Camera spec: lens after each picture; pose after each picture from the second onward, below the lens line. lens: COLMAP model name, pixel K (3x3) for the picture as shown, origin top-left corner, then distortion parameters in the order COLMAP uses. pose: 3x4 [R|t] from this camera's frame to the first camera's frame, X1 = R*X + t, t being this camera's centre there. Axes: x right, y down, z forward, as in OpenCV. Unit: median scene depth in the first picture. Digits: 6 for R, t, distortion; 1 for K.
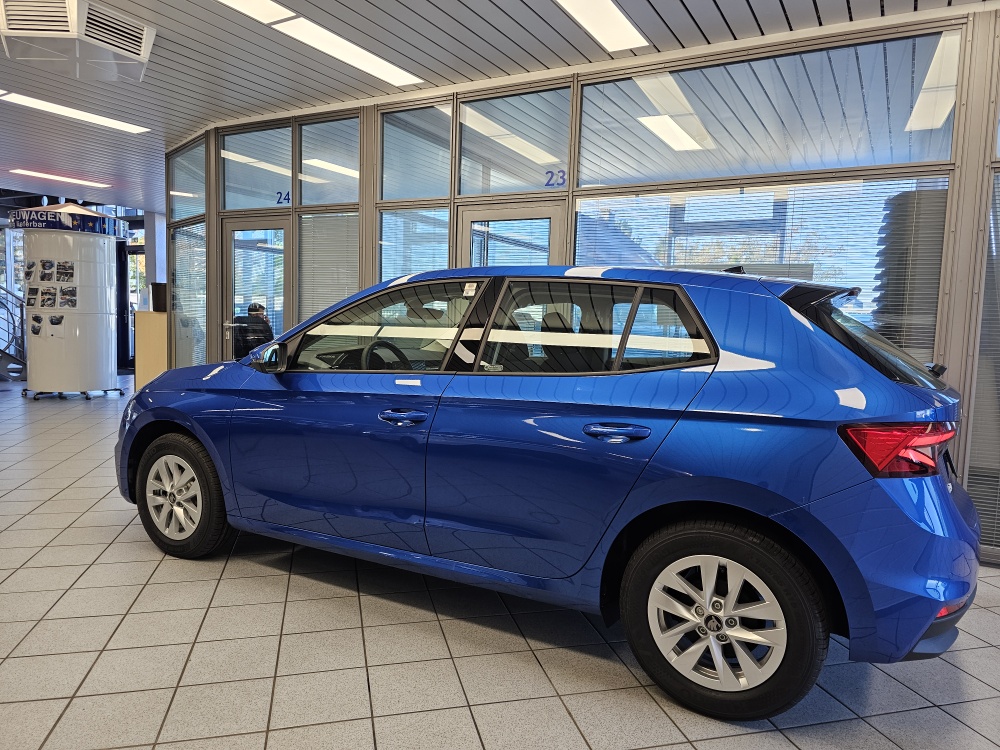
lens RADIAL K [[687.8, 0, 503.7], [0, 687.8, 367.6], [0, 0, 1]] dist [0.048679, -0.004853]
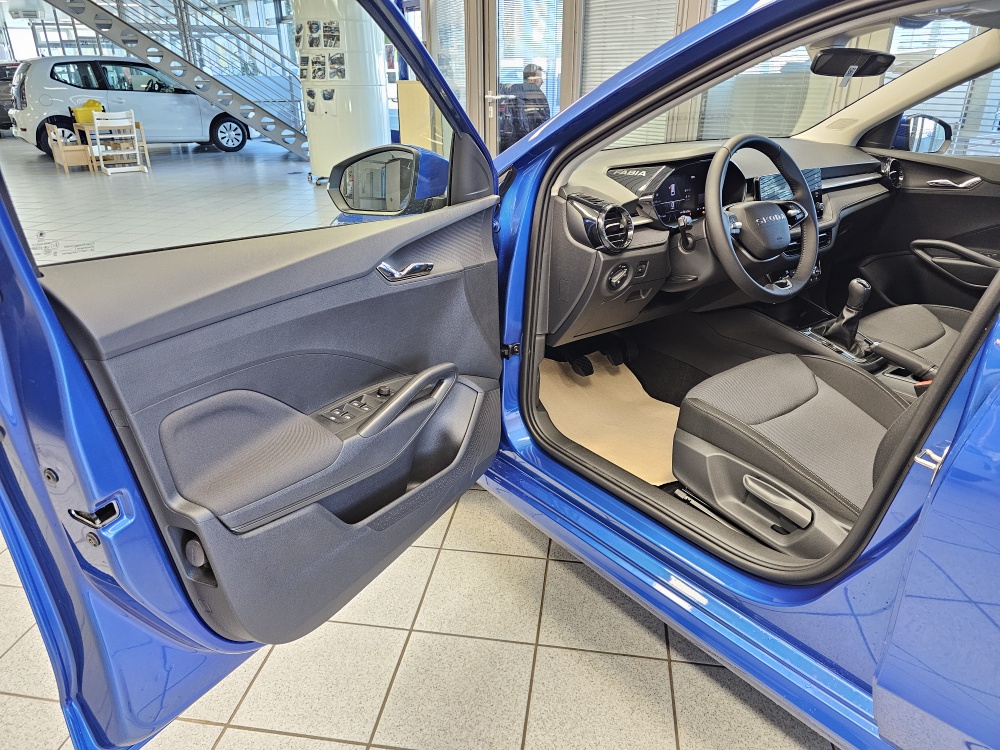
lens RADIAL K [[687.8, 0, 503.7], [0, 687.8, 367.6], [0, 0, 1]] dist [0.048679, -0.004853]
pose [[0.923192, 0.116330, -0.366311, -0.055716], [0.005963, 0.948644, 0.316289, -0.015501], [0.384293, -0.294180, 0.875087, 0.193755]]
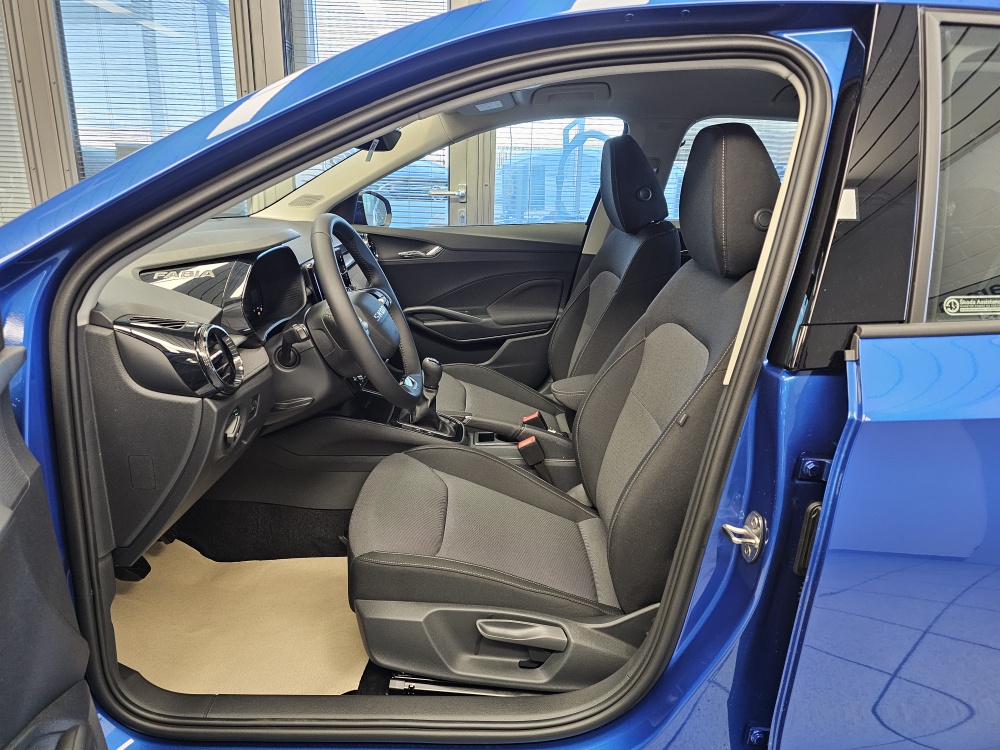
lens RADIAL K [[687.8, 0, 503.7], [0, 687.8, 367.6], [0, 0, 1]] dist [0.048679, -0.004853]
pose [[0.872007, -0.155558, 0.464119, -0.108705], [0.043052, 0.968859, 0.243843, -0.018037], [-0.487597, -0.192652, 0.851548, 0.245503]]
